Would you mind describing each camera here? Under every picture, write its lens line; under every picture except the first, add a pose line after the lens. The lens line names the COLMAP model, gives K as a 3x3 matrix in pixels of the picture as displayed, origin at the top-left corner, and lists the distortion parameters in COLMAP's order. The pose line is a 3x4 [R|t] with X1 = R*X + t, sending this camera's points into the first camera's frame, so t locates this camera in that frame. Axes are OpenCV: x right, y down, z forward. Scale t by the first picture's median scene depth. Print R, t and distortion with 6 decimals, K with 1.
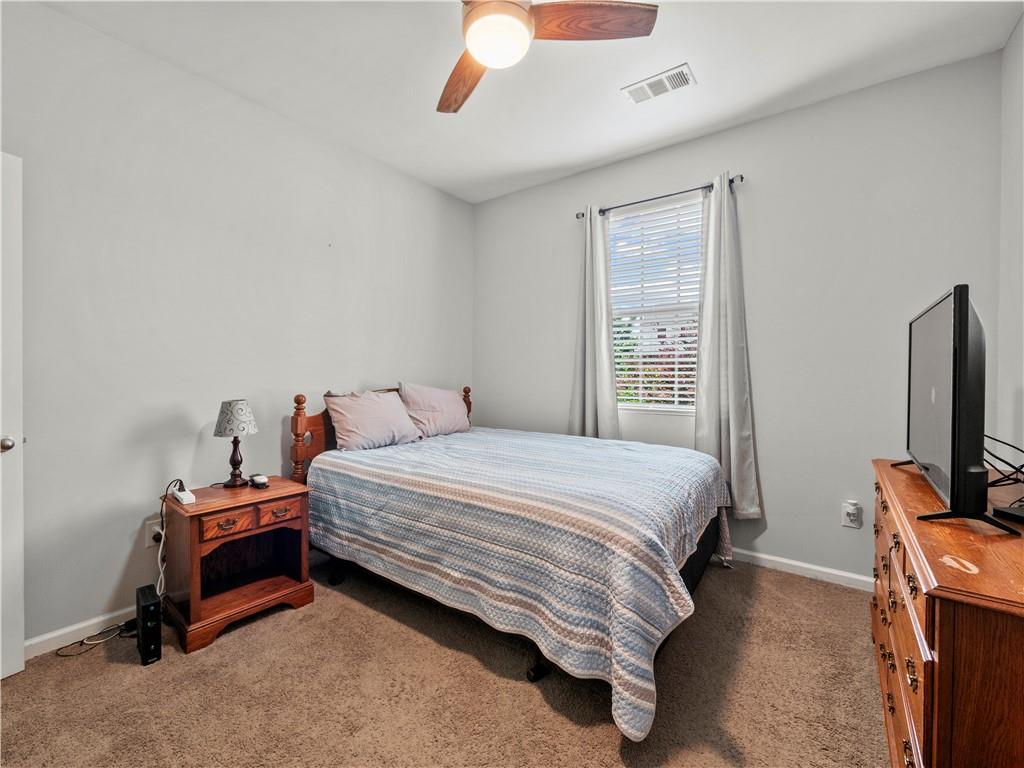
lens RADIAL K [[441.4, 0, 514.1], [0, 441.4, 374.3], [0, 0, 1]] dist [-0.001723, -0.000316]
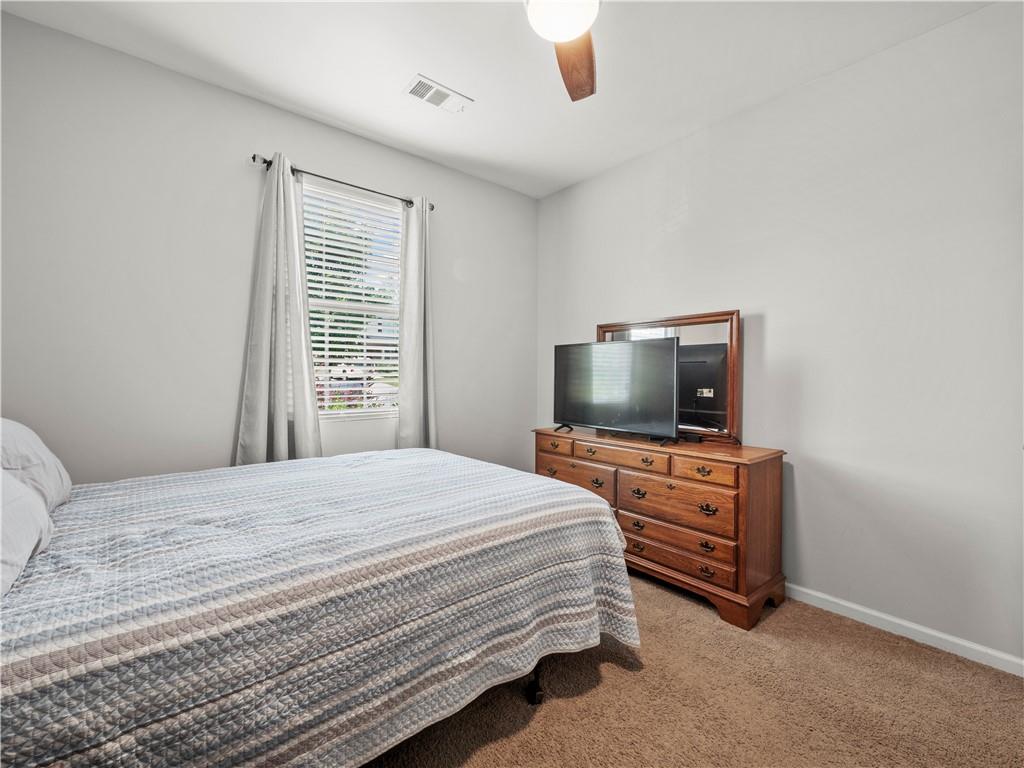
lens RADIAL K [[441.4, 0, 514.1], [0, 441.4, 374.3], [0, 0, 1]] dist [-0.001723, -0.000316]
pose [[0.236955, -0.000921, 0.971520, -0.779285], [0.002778, 0.999996, 0.000270, -0.009076], [-0.971517, 0.002635, 0.236957, 0.720468]]
